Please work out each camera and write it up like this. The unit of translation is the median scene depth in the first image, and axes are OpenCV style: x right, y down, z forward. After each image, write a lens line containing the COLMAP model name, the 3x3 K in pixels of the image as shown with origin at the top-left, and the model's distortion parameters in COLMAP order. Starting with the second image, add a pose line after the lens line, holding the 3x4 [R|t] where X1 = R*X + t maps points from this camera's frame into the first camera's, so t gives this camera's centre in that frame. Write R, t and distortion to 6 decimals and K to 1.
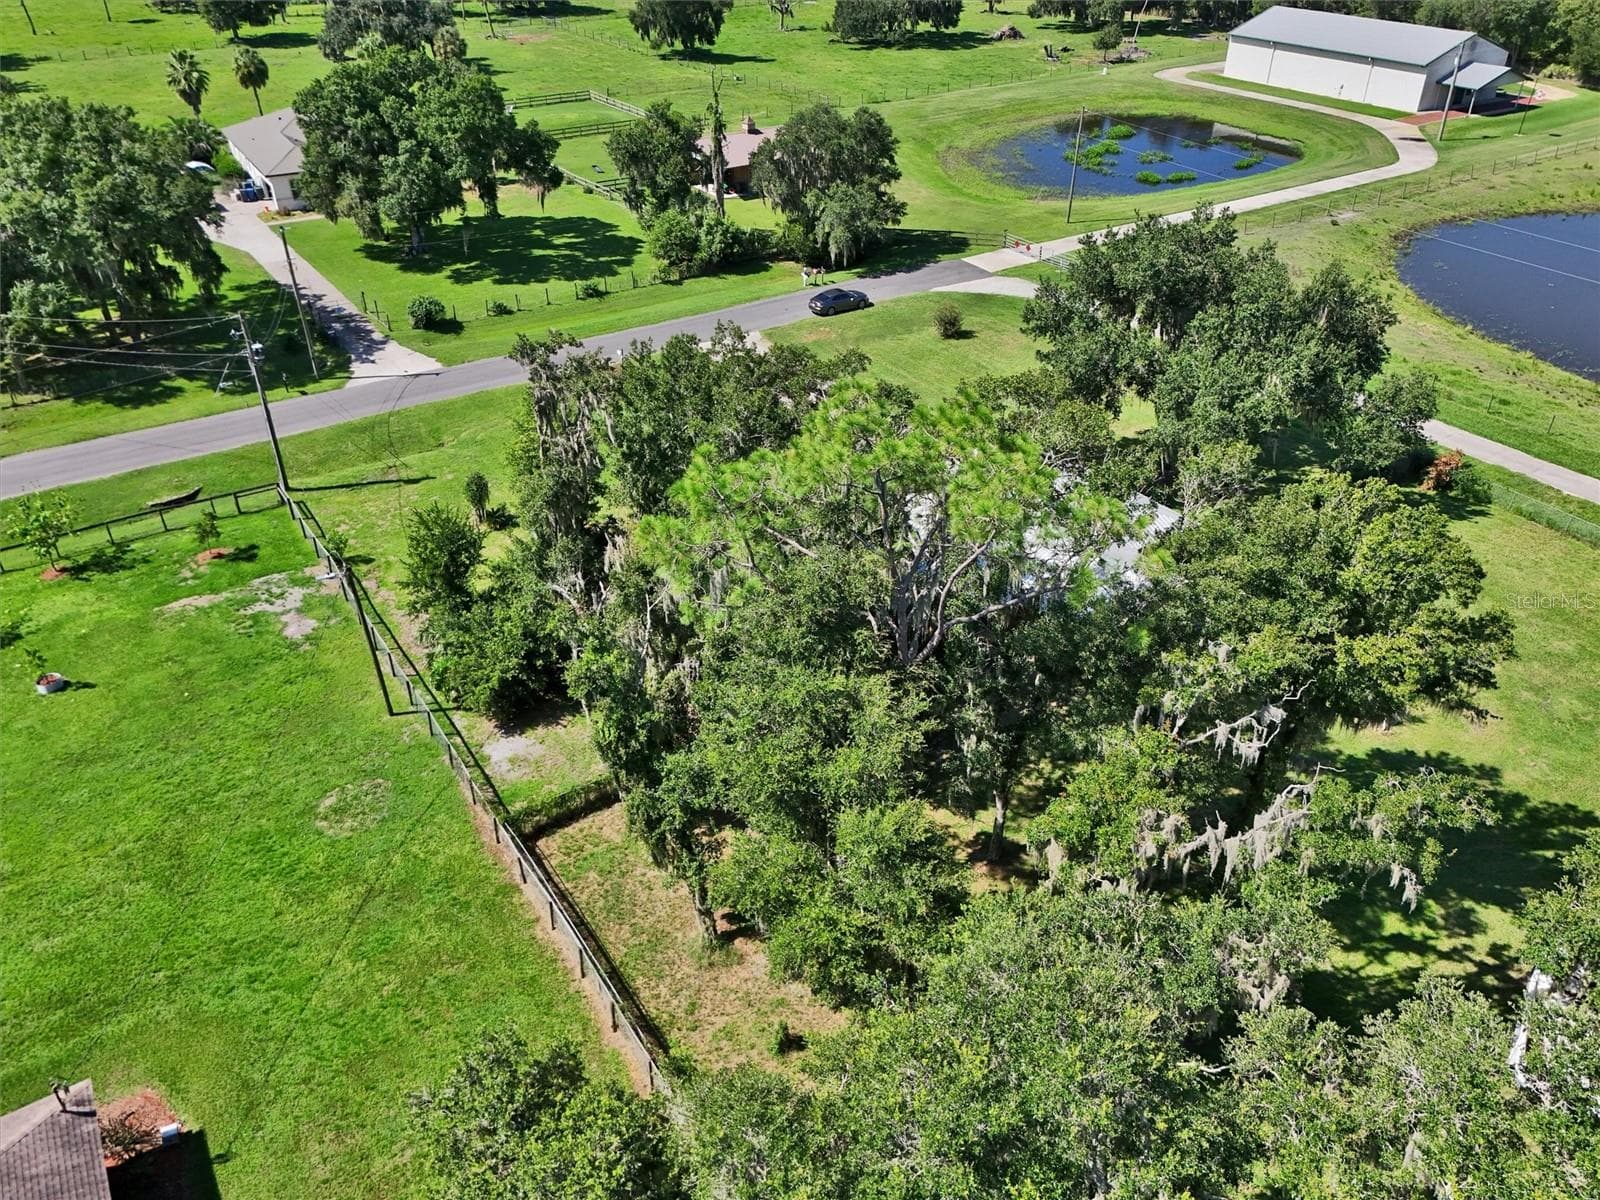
lens RADIAL K [[1214.3, 0, 819.3], [0, 1214.3, 542.1], [0, 0, 1]] dist [0.076510, -0.109499]
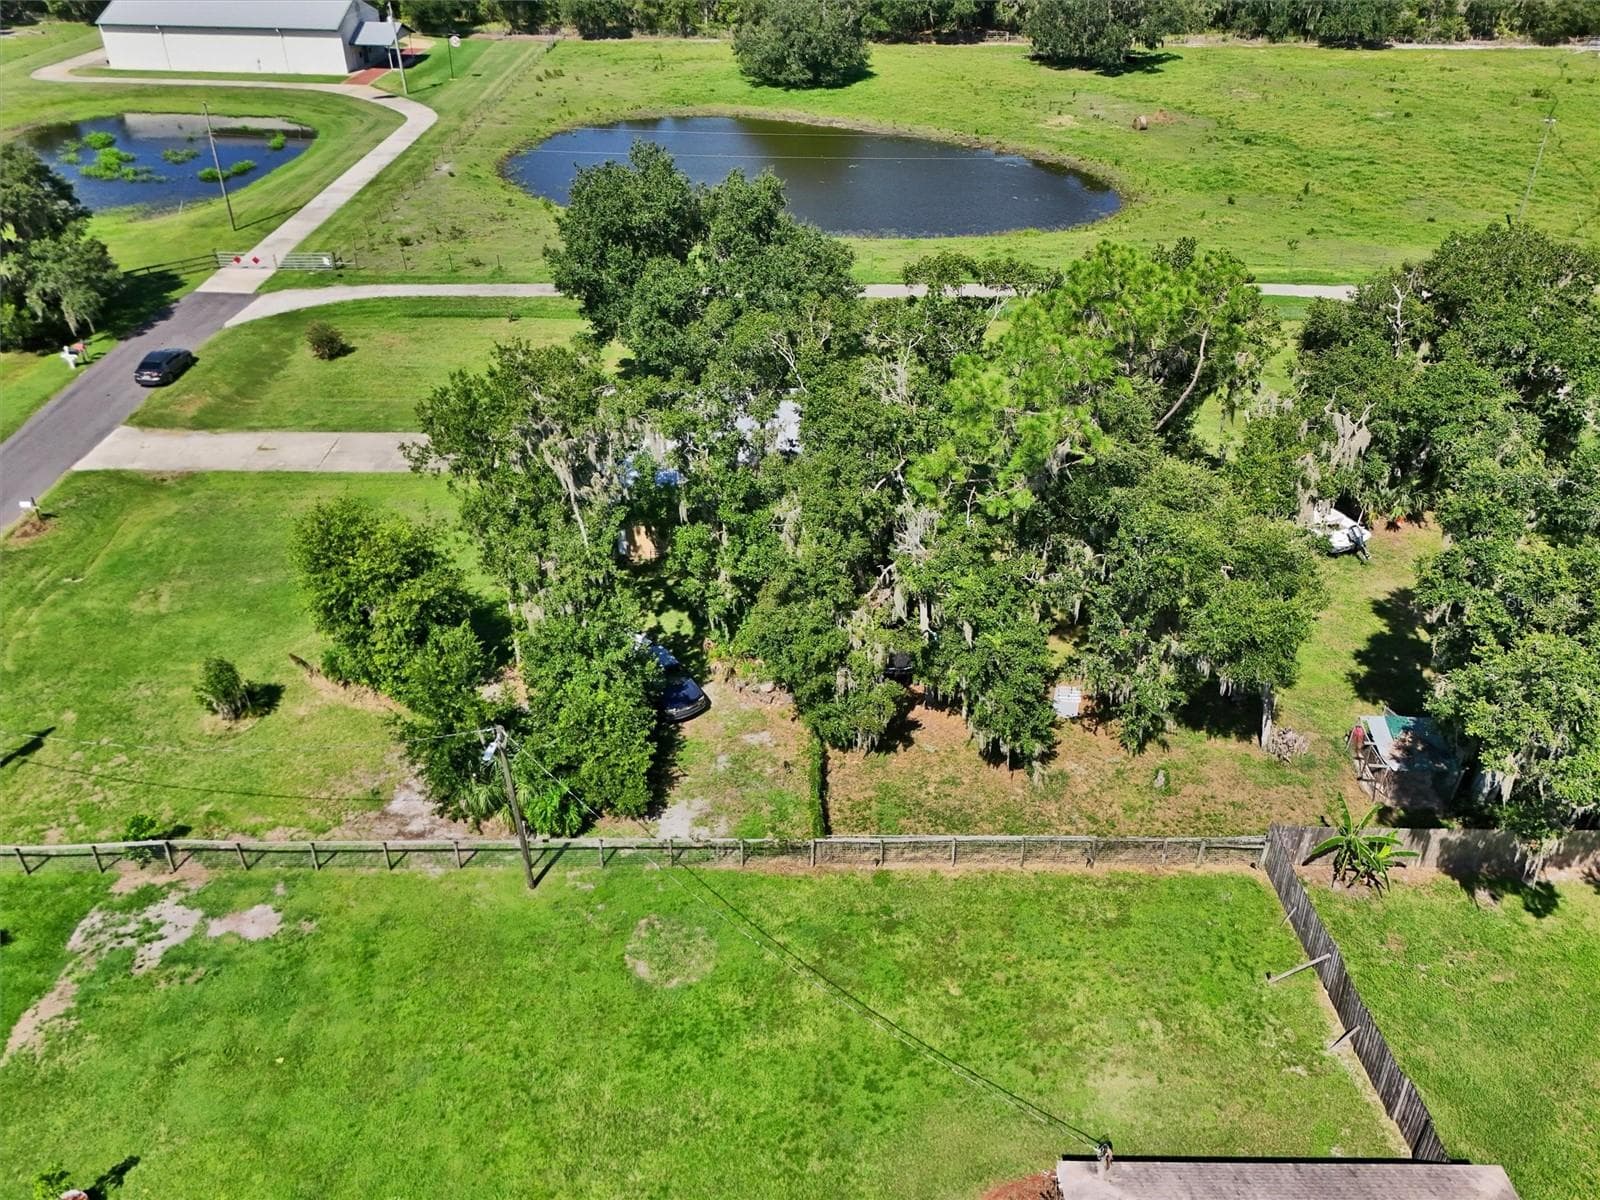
lens RADIAL K [[1214.3, 0, 819.3], [0, 1214.3, 542.1], [0, 0, 1]] dist [0.076510, -0.109499]
pose [[0.540421, -0.419736, 0.729224, -0.386443], [0.405983, 0.889201, 0.210947, -0.083207], [-0.736969, 0.182052, 0.650949, 0.145018]]
